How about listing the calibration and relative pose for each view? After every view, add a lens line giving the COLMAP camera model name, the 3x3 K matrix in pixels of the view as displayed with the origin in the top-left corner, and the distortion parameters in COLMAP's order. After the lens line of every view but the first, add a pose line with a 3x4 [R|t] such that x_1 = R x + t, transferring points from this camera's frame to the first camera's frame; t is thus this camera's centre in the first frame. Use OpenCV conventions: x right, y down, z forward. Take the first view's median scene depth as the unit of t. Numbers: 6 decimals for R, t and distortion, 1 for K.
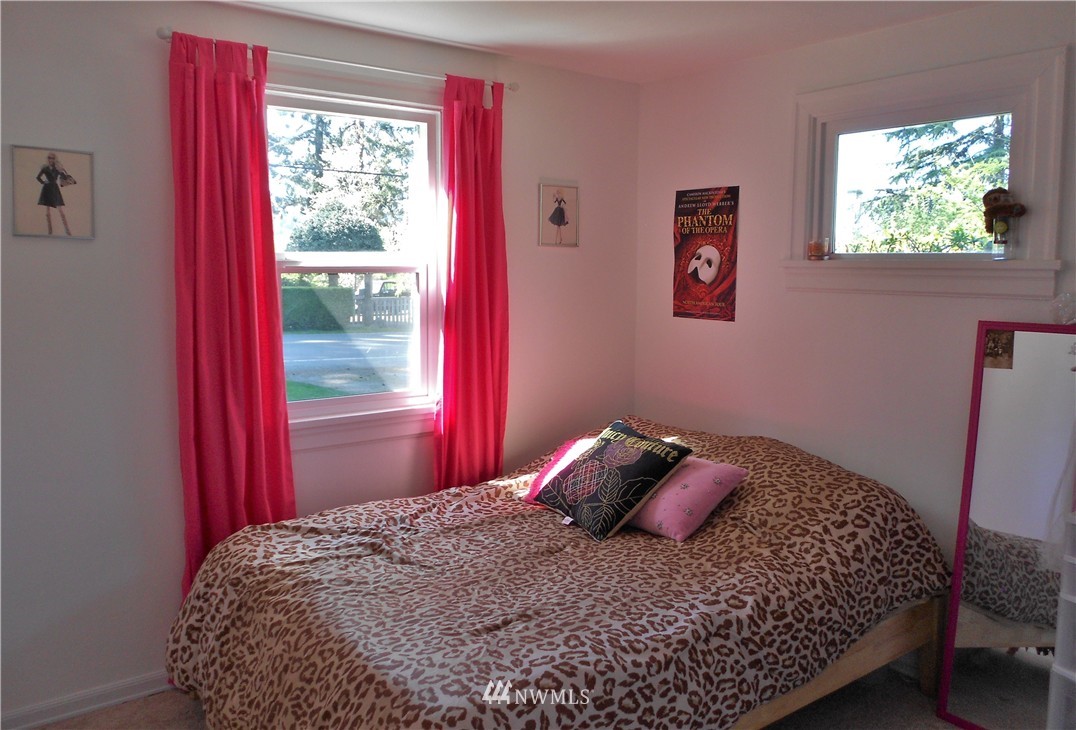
lens RADIAL K [[811.0, 0, 538.0], [0, 811.0, 365.0], [0, 0, 1]] dist [-0.000731, -0.000214]
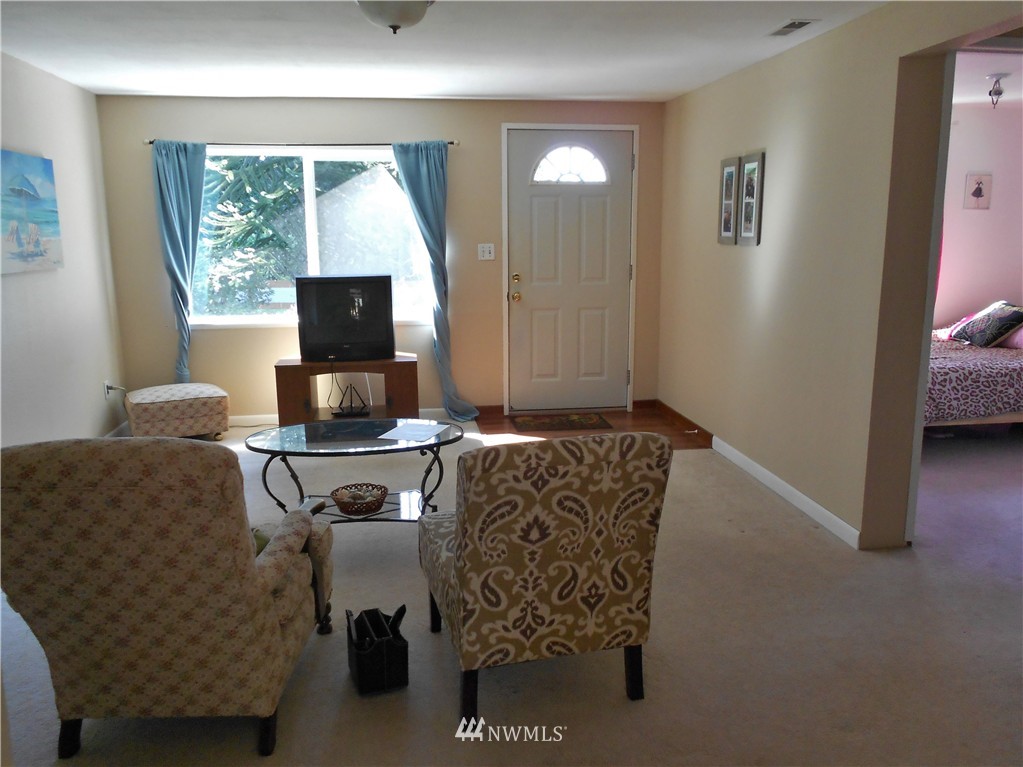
lens RADIAL K [[815.2, 0, 511.5], [0, 815.2, 383.5], [0, 0, 1]] dist [-0.010214, -0.004423]
pose [[0.878339, 0.081255, -0.471082, -0.000722], [-0.051165, 0.995767, 0.076359, 0.204096], [0.475292, -0.042967, 0.878778, -1.442590]]
